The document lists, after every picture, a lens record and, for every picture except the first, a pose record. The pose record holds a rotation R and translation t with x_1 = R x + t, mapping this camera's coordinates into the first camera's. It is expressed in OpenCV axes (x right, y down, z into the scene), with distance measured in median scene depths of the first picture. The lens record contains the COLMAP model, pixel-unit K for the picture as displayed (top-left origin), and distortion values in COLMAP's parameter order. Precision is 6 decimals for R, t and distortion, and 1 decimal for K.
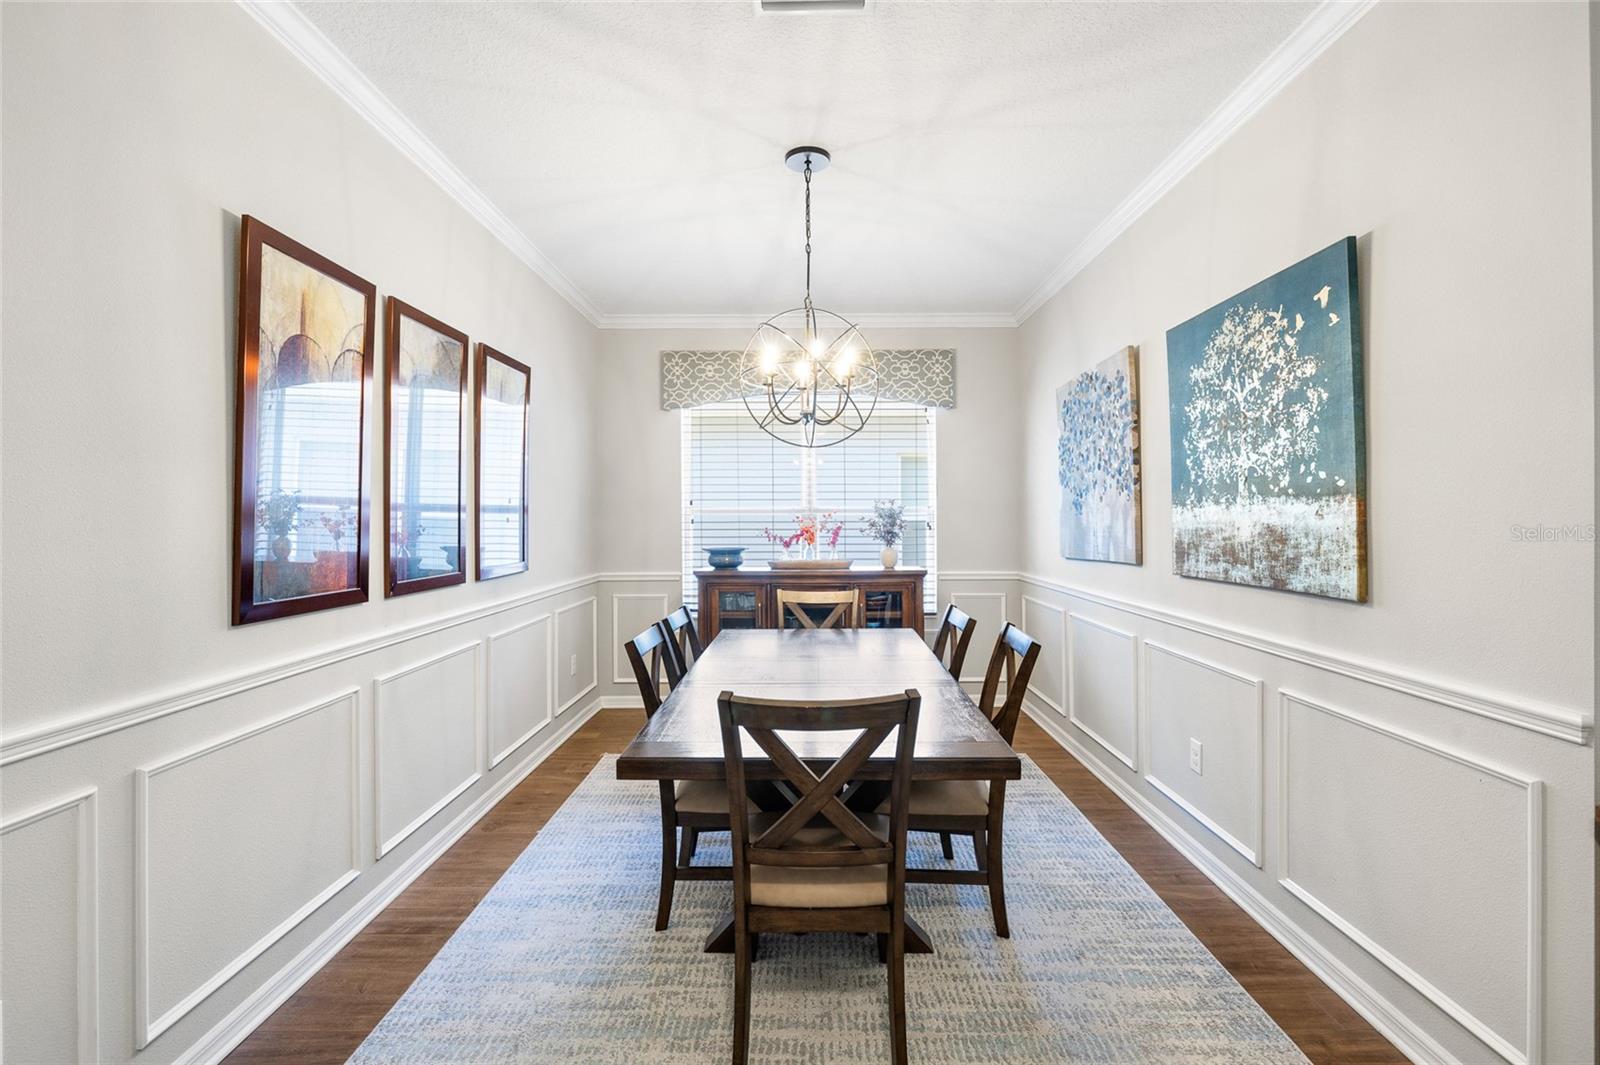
lens RADIAL K [[731.1, 0, 803.5], [0, 731.1, 519.1], [0, 0, 1]] dist [-0.001472, 0.000188]
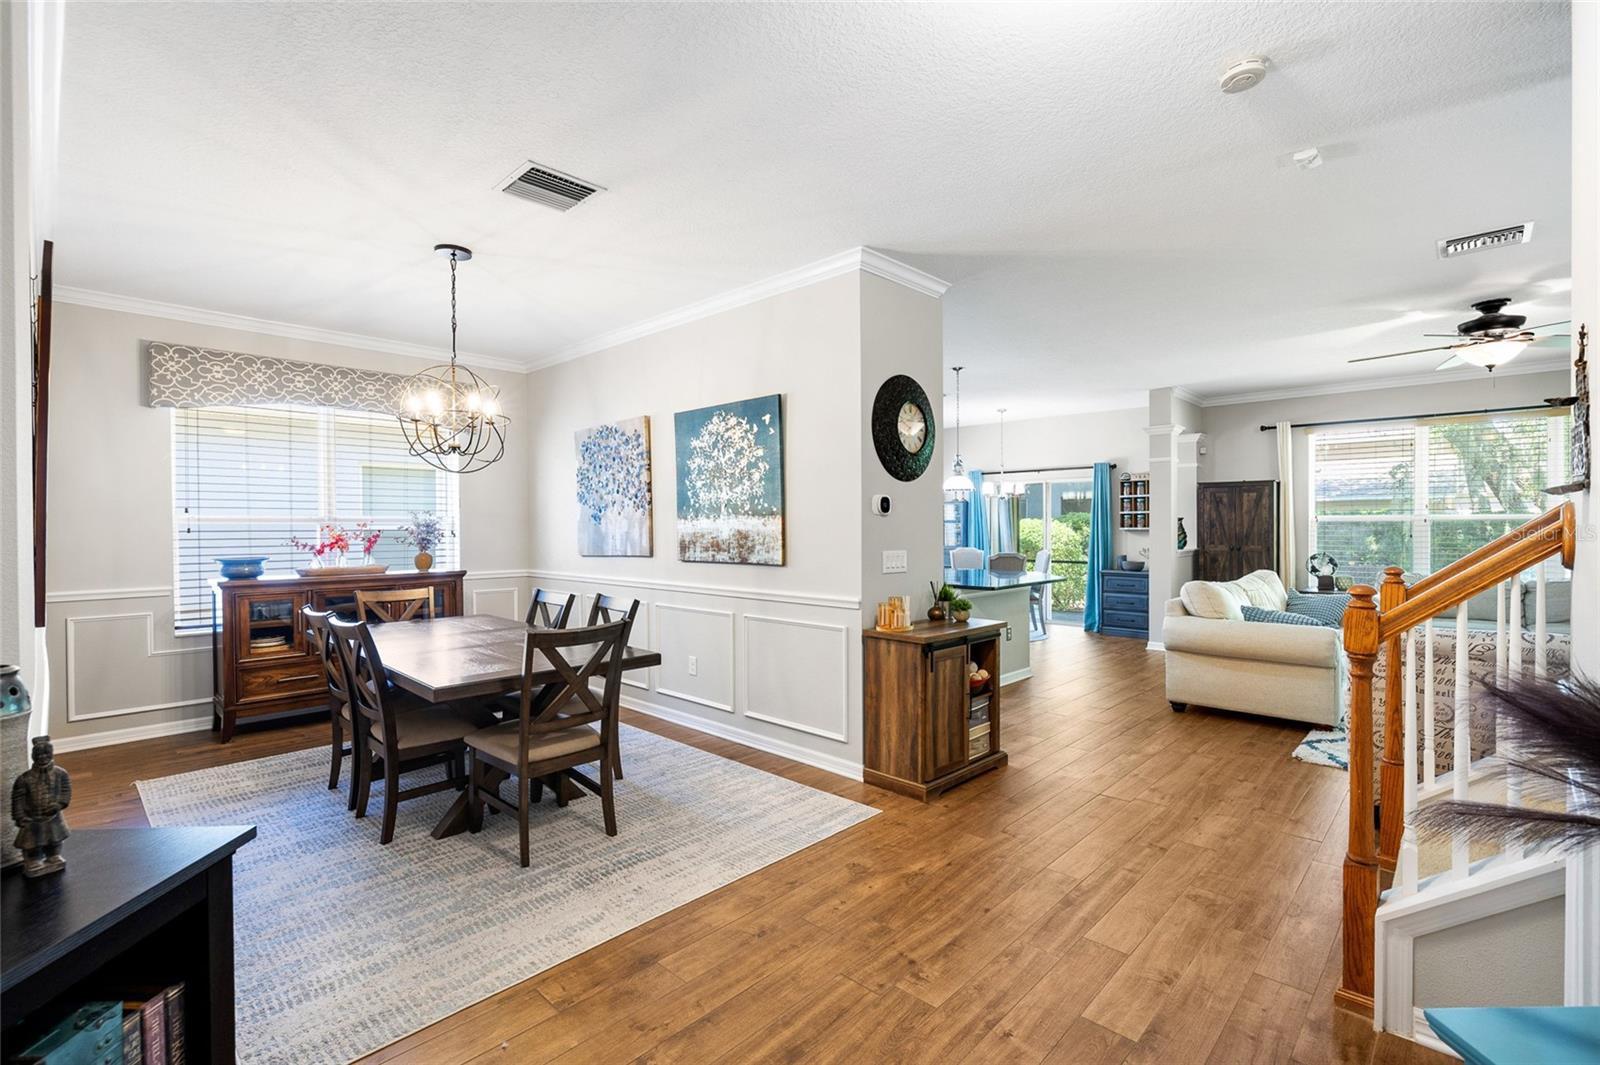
lens RADIAL K [[719.9, 0, 800.0], [0, 719.9, 532.5], [0, 0, 1]] dist [-0.001381, 0.000066]
pose [[0.690133, -0.006209, 0.723656, -0.533967], [0.002369, 0.999977, 0.006320, 0.002968], [-0.723678, -0.002647, 0.690132, -0.361319]]
